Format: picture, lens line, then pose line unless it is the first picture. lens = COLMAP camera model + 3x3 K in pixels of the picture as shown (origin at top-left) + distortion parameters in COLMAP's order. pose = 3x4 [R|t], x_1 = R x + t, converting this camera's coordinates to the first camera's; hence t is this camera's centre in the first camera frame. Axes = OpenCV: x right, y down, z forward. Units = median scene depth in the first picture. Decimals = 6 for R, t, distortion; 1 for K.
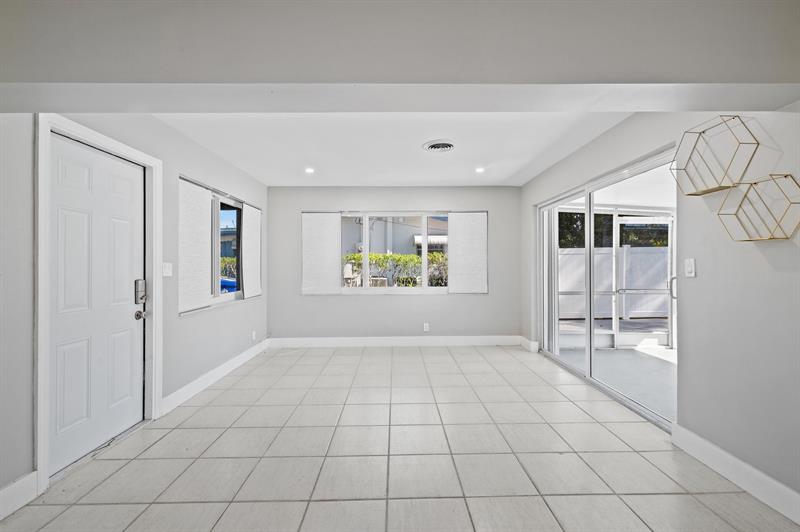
lens RADIAL K [[337.5, 0, 402.2], [0, 337.5, 264.1], [0, 0, 1]] dist [-0.000213, -0.000783]
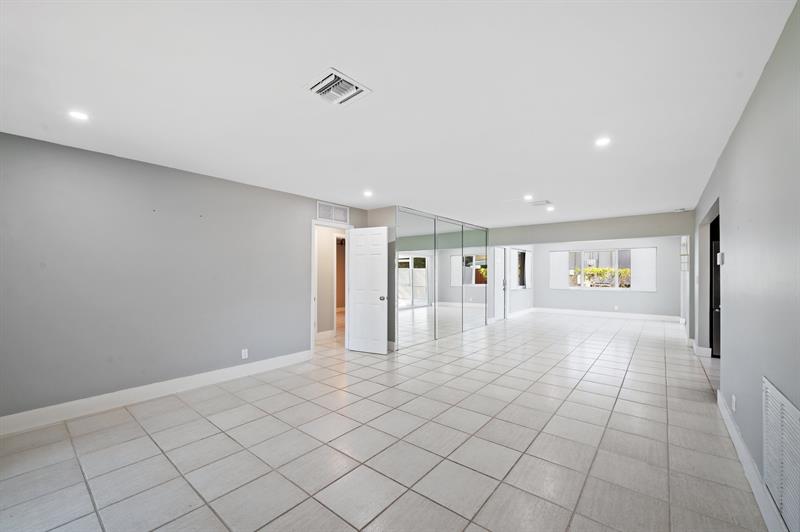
lens RADIAL K [[322.7, 0, 403.8], [0, 322.7, 270.4], [0, 0, 1]] dist [-0.014701, -0.000332]
pose [[0.762356, -0.005392, -0.647135, 0.354813], [0.000562, 0.999970, -0.007670, -0.016820], [0.647157, 0.005484, 0.762337, -1.268989]]
